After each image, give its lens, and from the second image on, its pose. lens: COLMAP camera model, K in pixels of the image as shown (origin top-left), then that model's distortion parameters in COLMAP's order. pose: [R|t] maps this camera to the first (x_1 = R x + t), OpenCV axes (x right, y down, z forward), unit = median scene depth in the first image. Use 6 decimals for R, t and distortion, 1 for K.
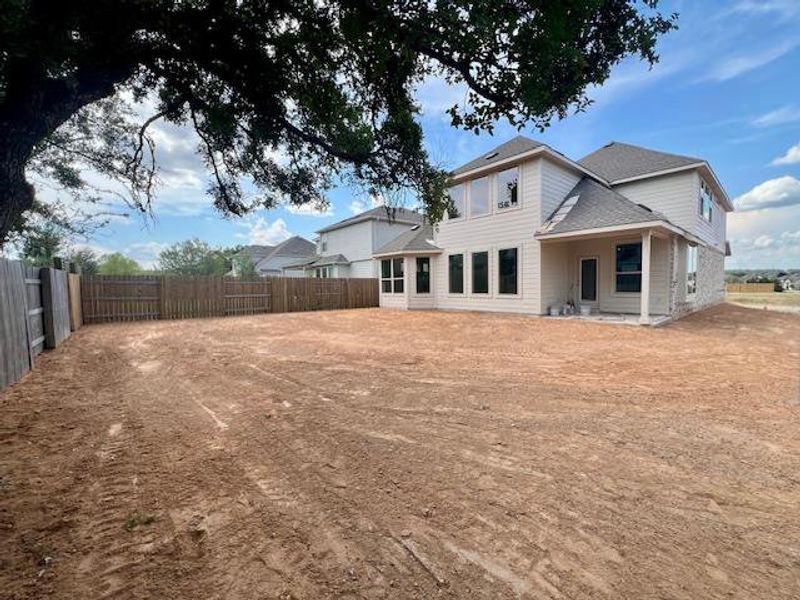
lens RADIAL K [[322.4, 0, 398.3], [0, 322.4, 301.3], [0, 0, 1]] dist [0.001072, 0.000040]
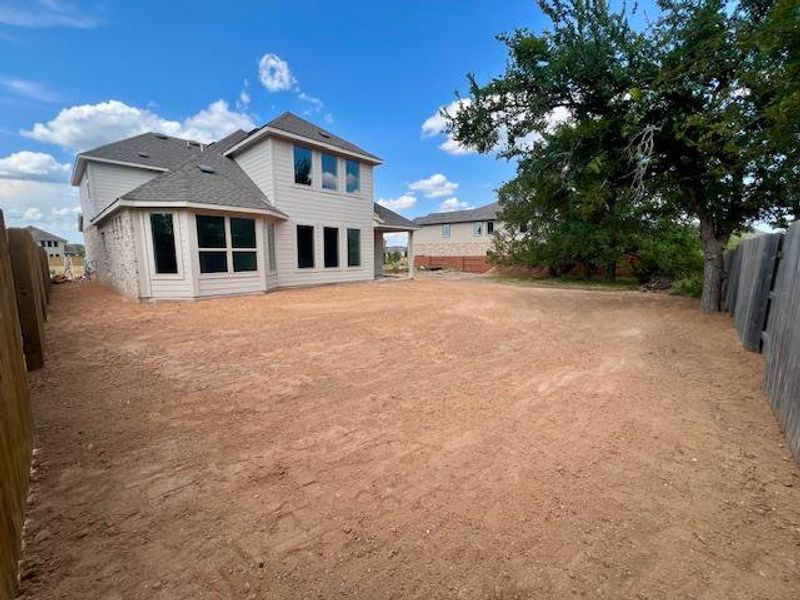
lens RADIAL K [[322.4, 0, 400.7], [0, 322.4, 296.5], [0, 0, 1]] dist [0.001072, 0.000040]
pose [[-0.115415, -0.118924, 0.986173, -0.786795], [0.054296, 0.990568, 0.125808, -0.045320], [-0.991832, 0.068065, -0.107870, 0.848441]]
